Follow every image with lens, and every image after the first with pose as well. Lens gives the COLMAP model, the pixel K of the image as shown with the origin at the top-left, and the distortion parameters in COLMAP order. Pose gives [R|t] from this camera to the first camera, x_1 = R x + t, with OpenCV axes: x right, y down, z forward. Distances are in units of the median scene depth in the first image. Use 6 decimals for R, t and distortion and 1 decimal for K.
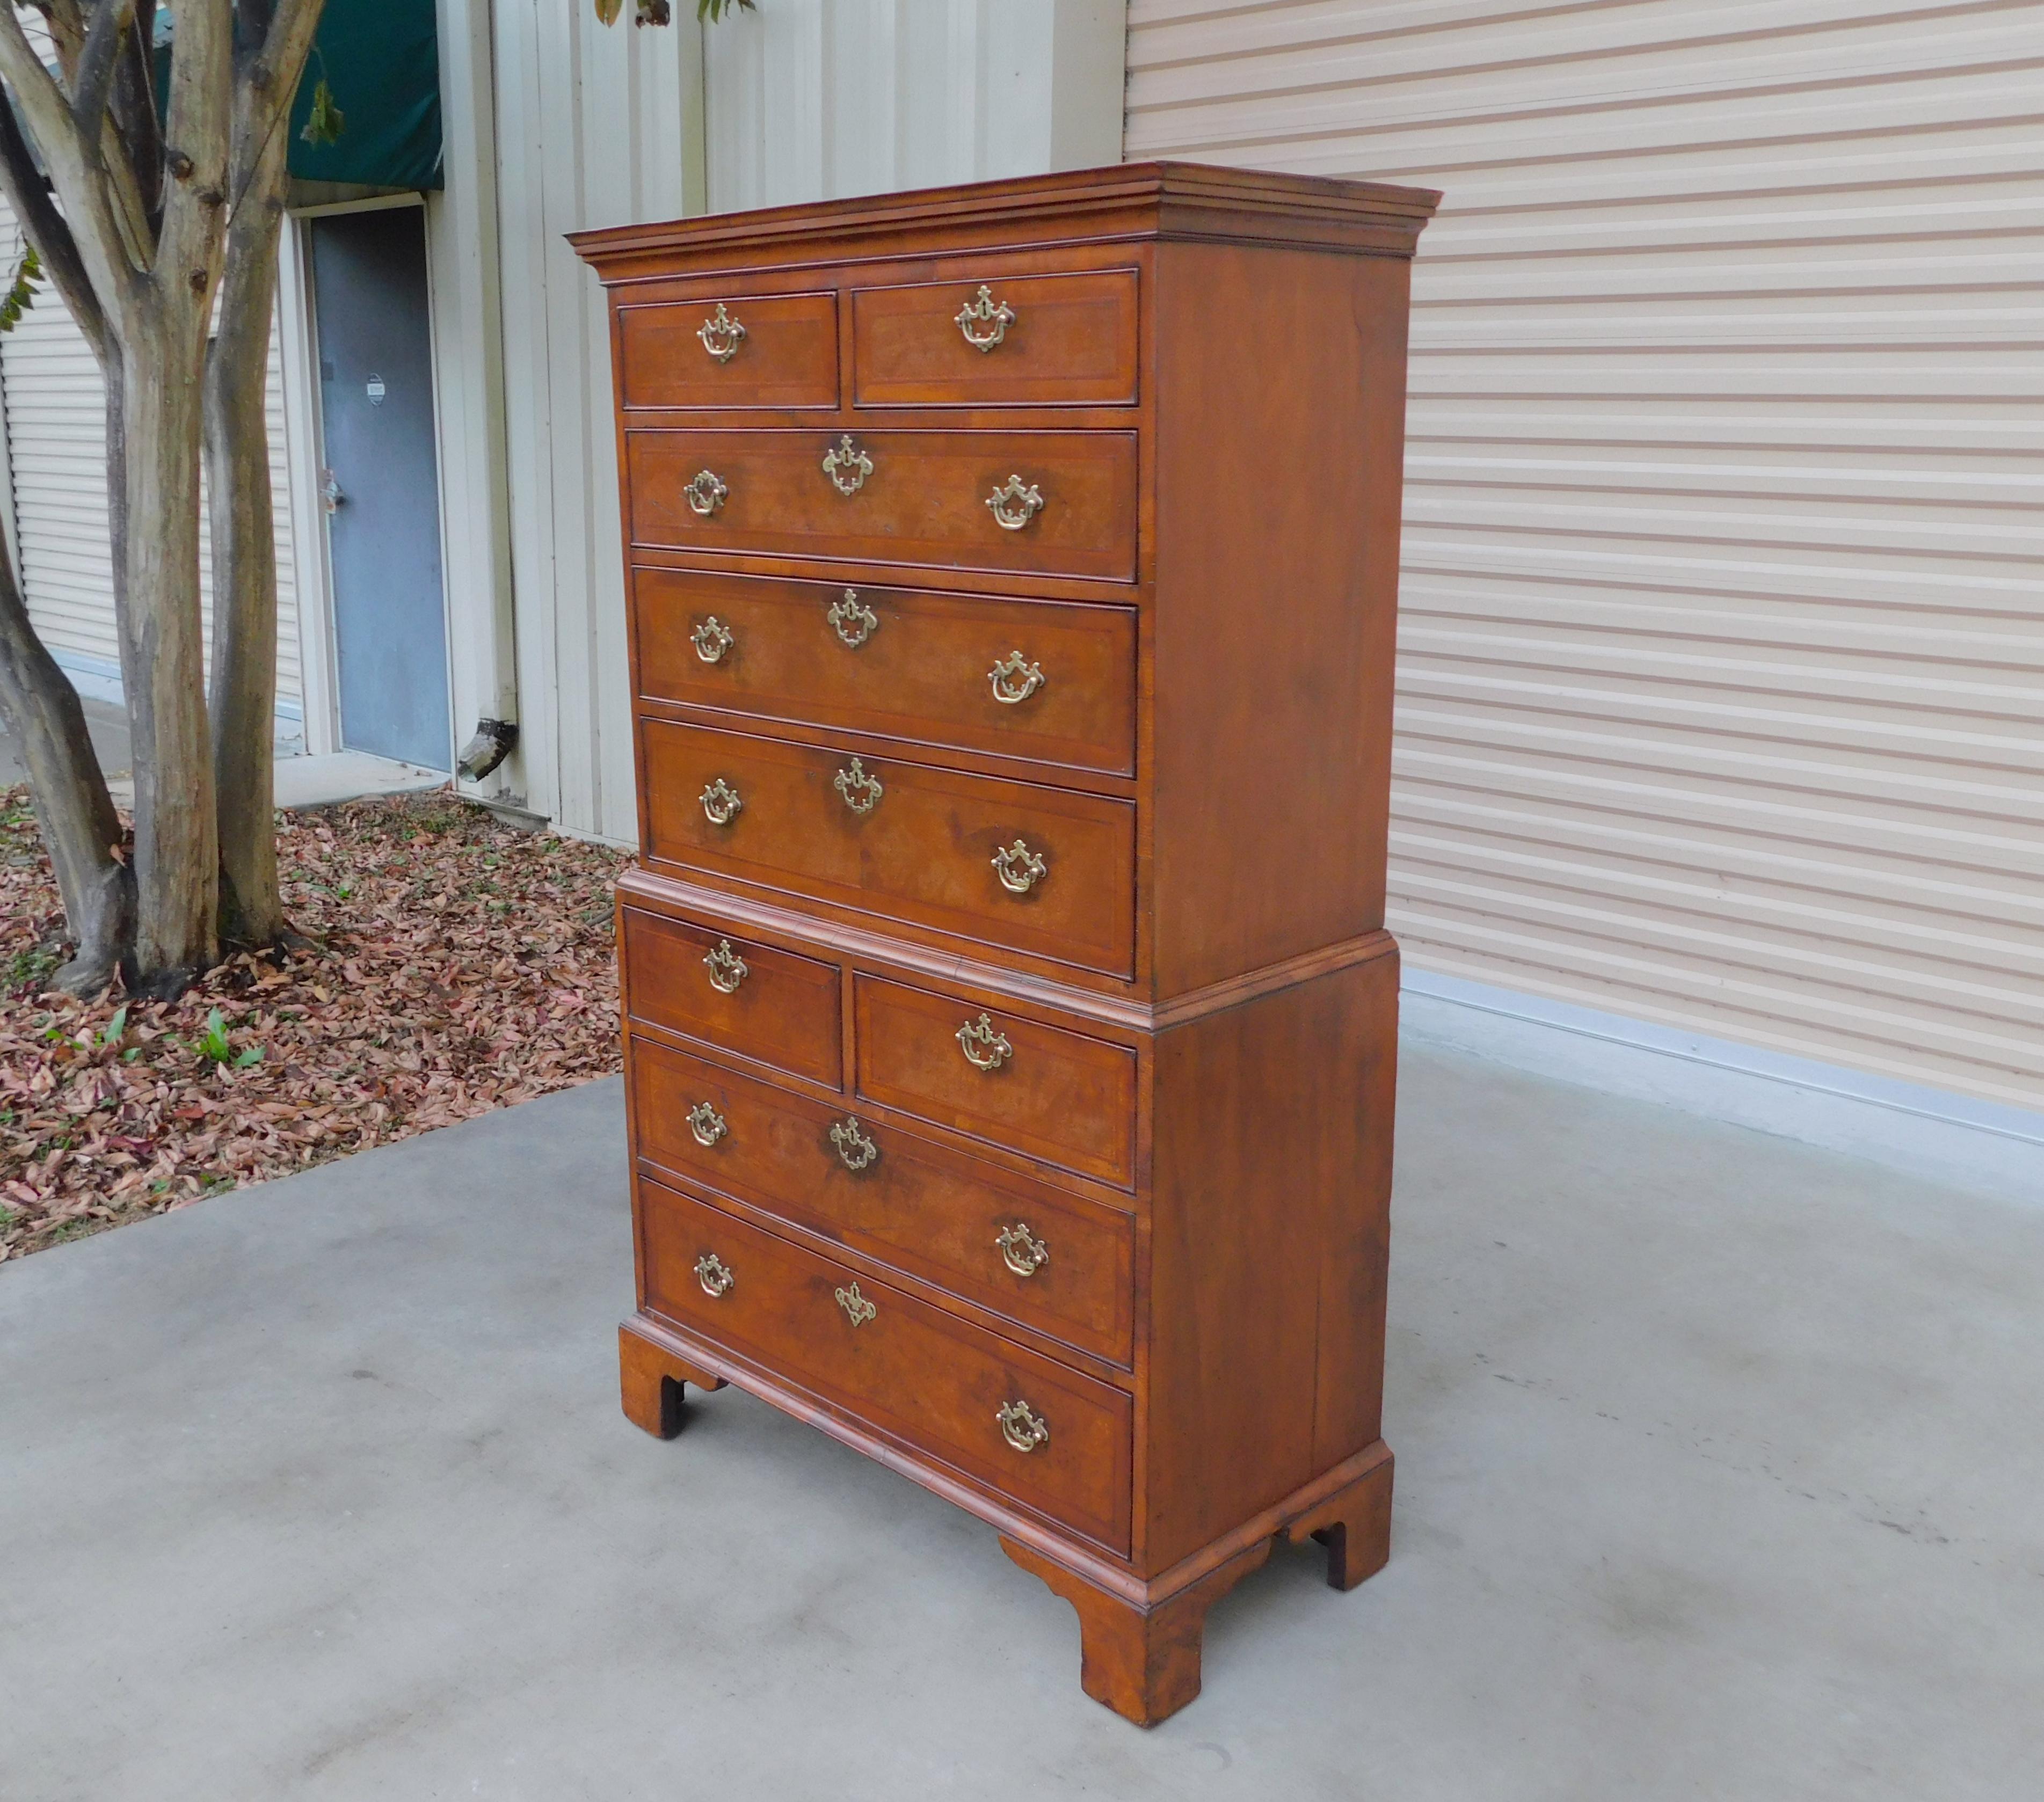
lens RADIAL K [[2059.6, 0, 963.2], [0, 2059.6, 878.8], [0, 0, 1]] dist [0.003844, 0.000000]
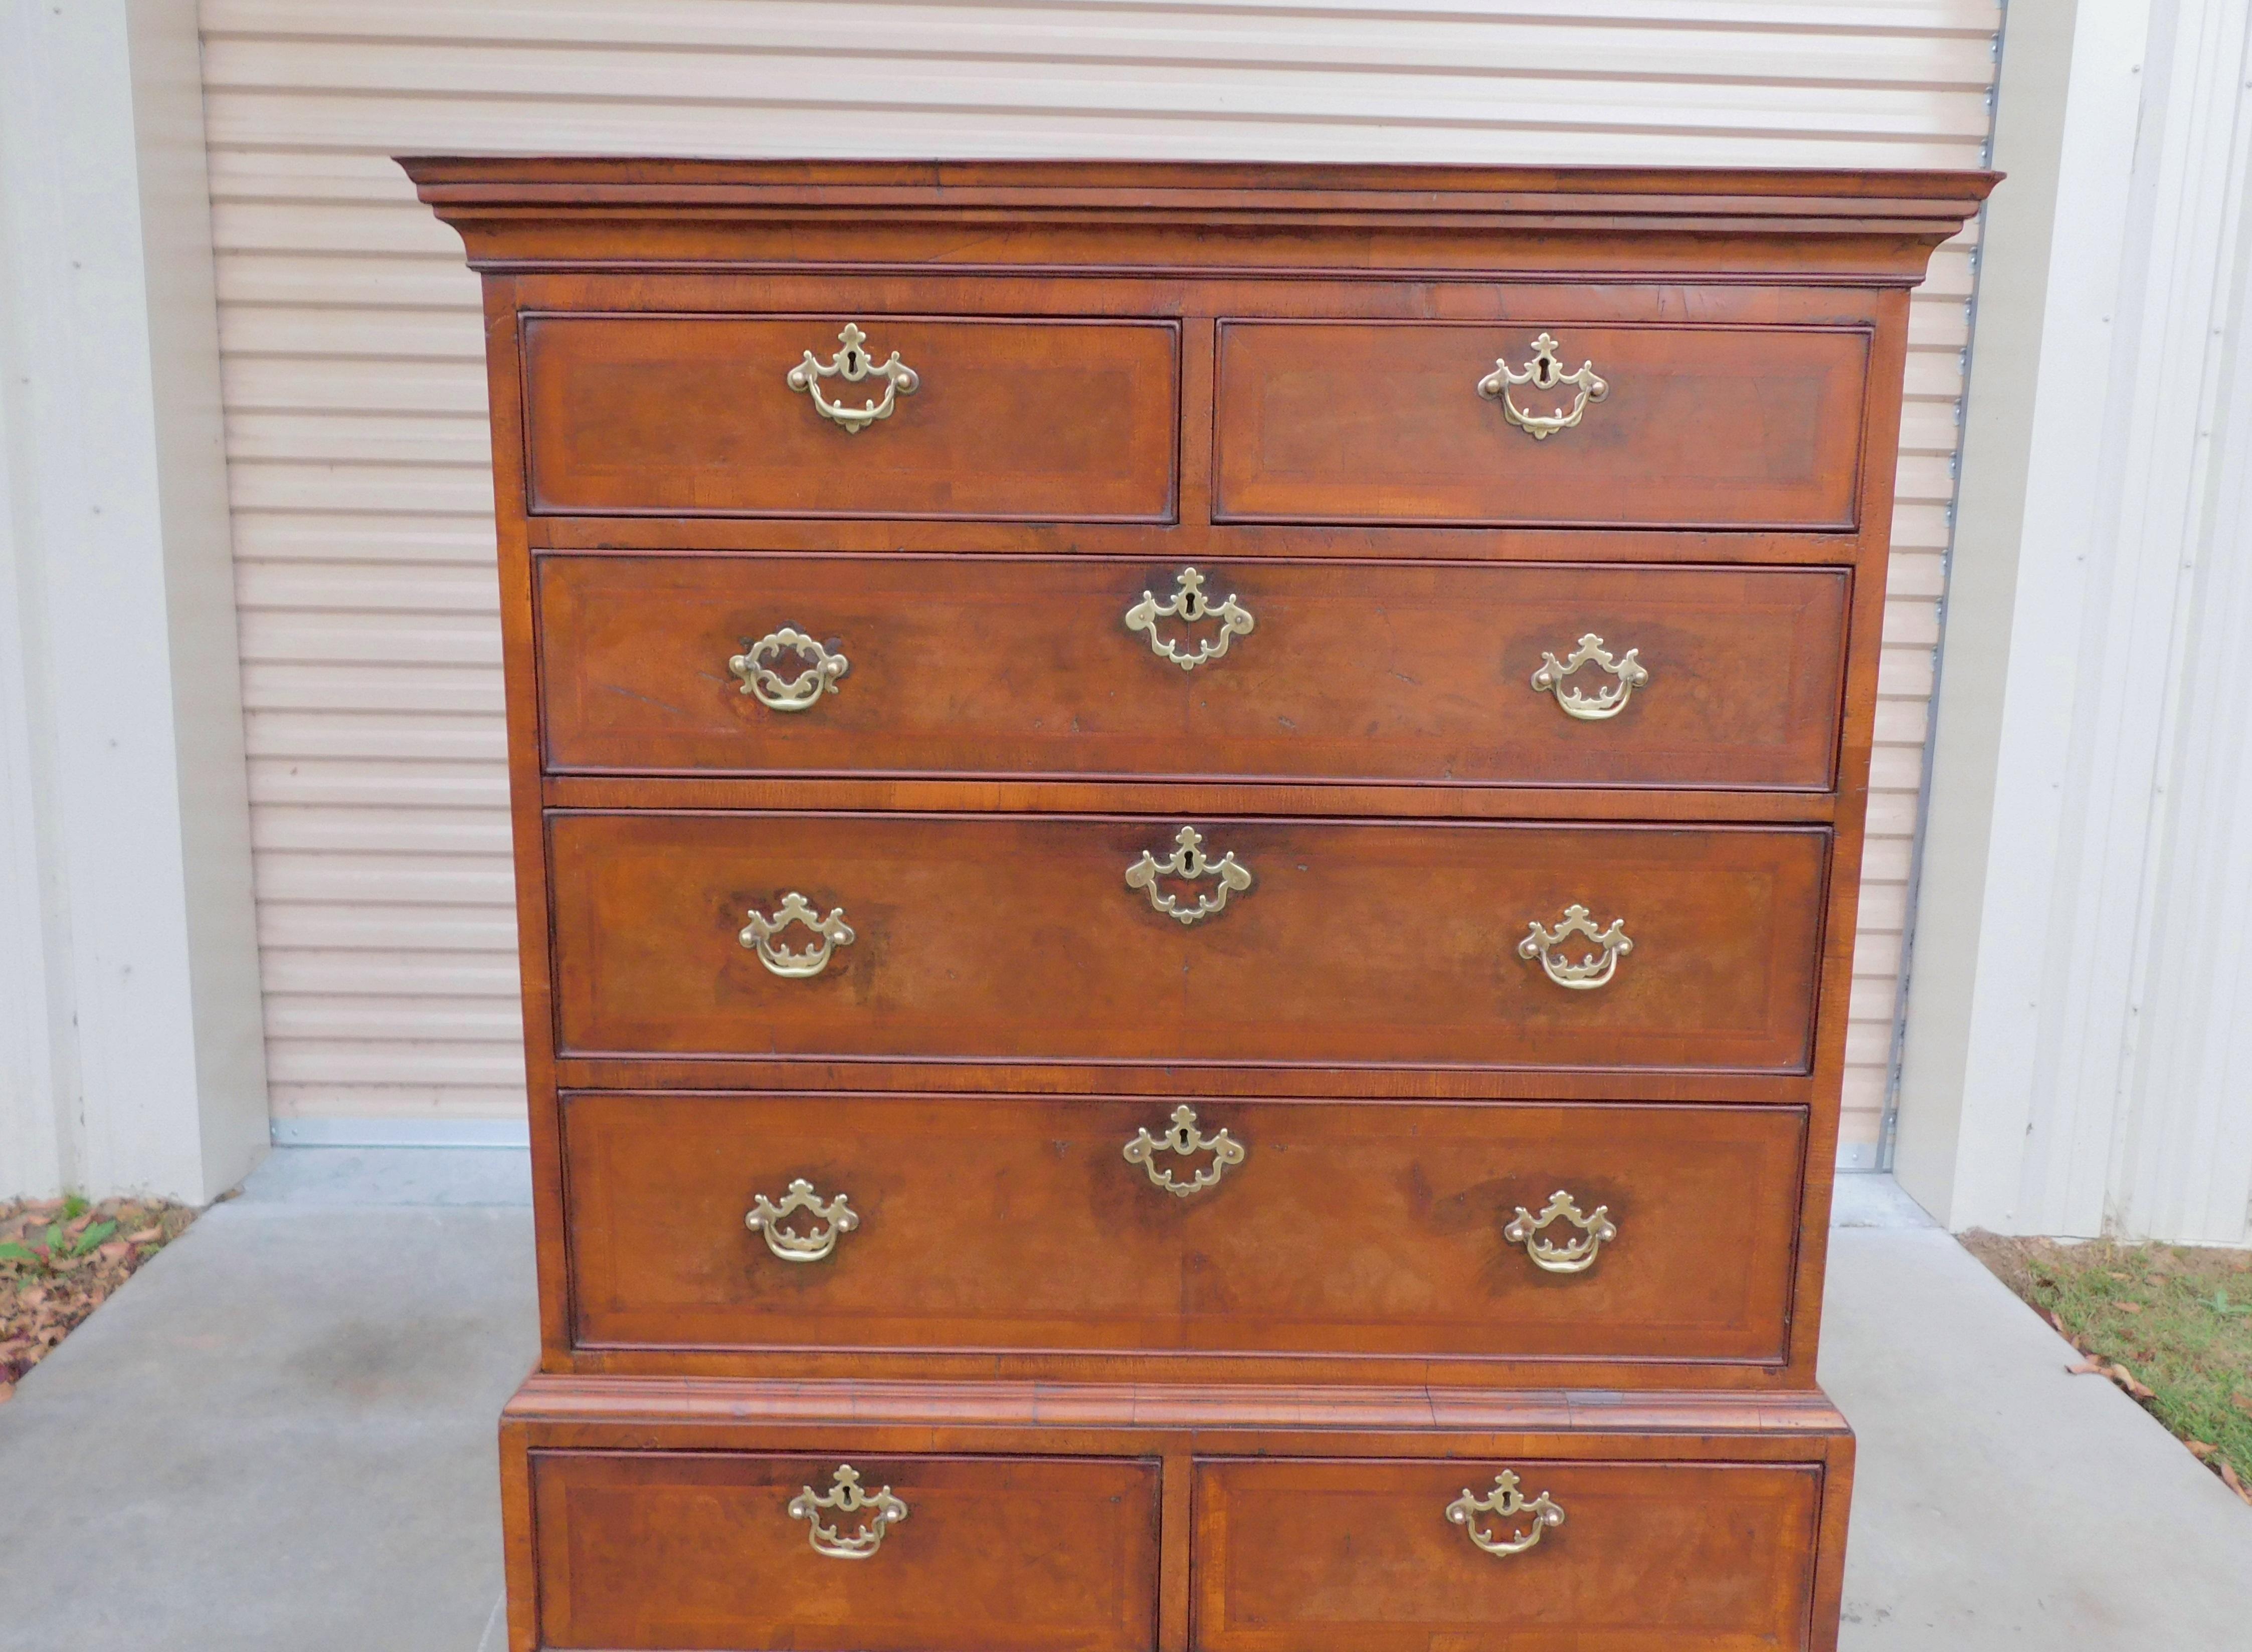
lens RADIAL K [[1899.1, 0, 1139.0], [0, 1899.1, 808.2], [0, 0, 1]] dist [-0.008865, 0.018737]
pose [[0.693097, -0.109295, 0.712511, -0.423574], [0.141662, 0.989816, 0.014030, -0.147184], [-0.706788, 0.091211, 0.701521, 0.597913]]
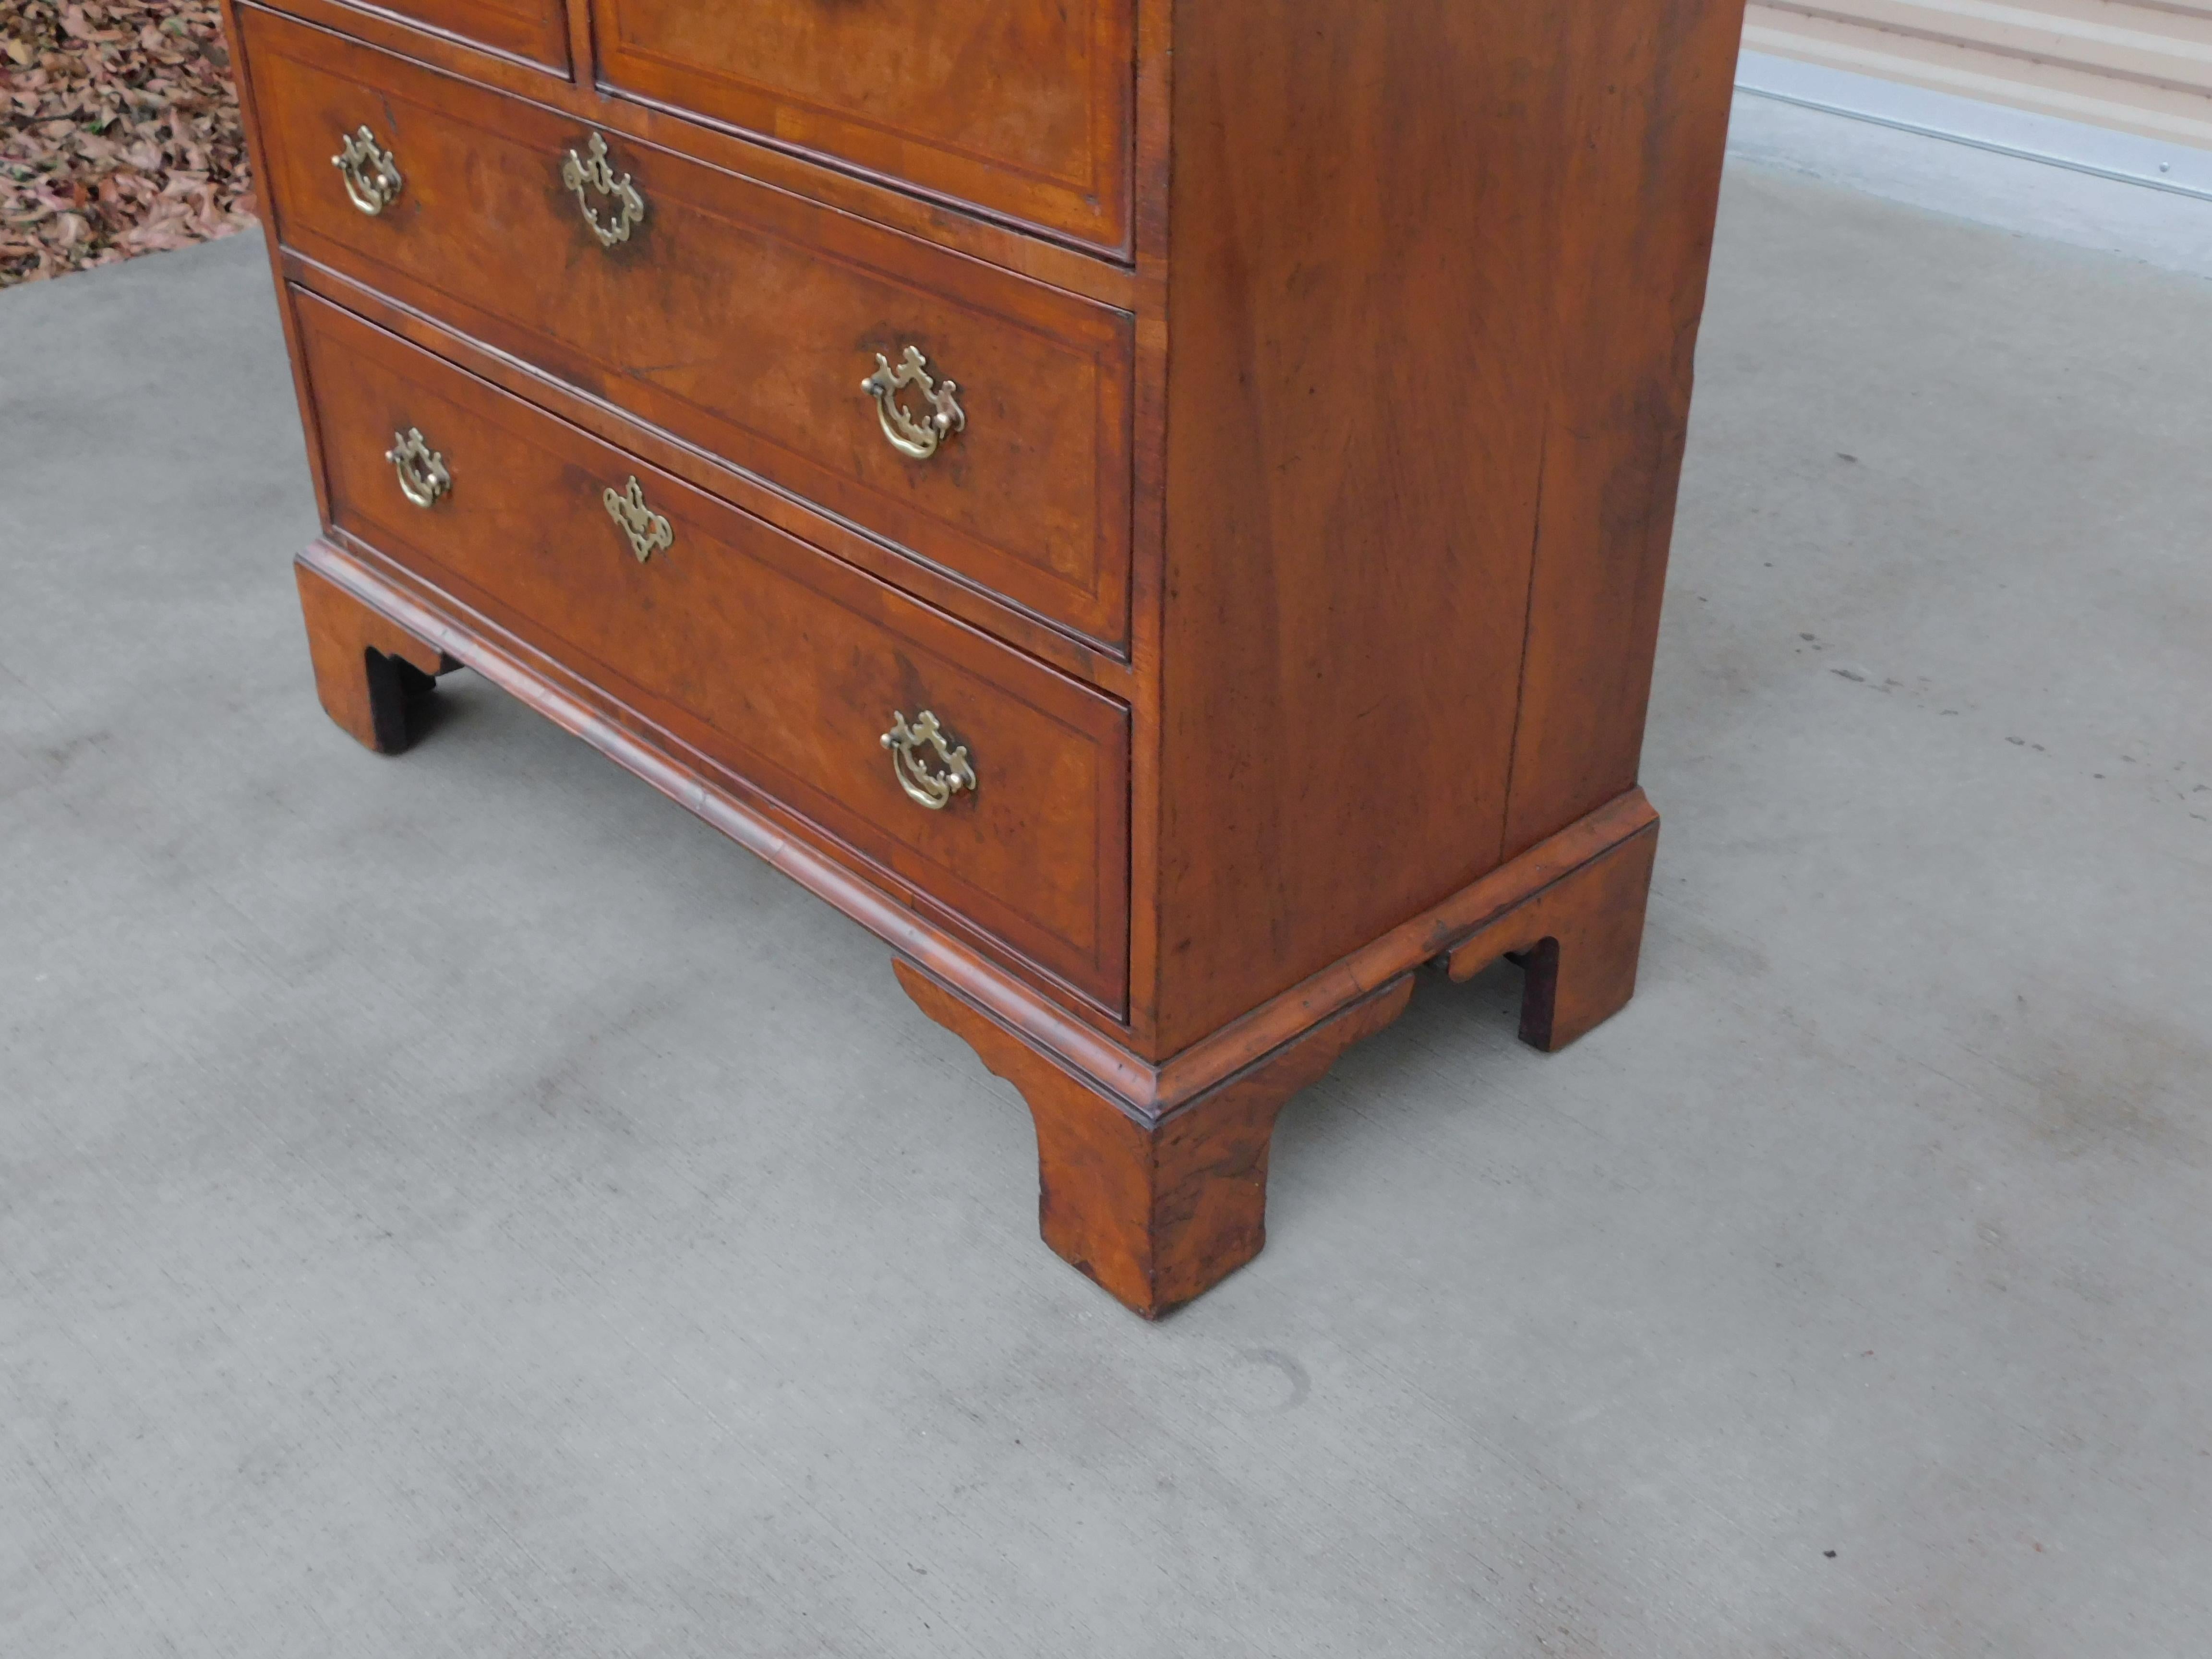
lens RADIAL K [[2378.2, 0, 1140.1], [0, 2378.2, 831.8], [0, 0, 1]] dist [0.005558, 0.000000]
pose [[0.999846, 0.017385, 0.002542, 0.074555], [-0.017318, 0.950787, 0.309360, 0.096726], [0.002961, -0.309356, 0.950942, 0.420310]]
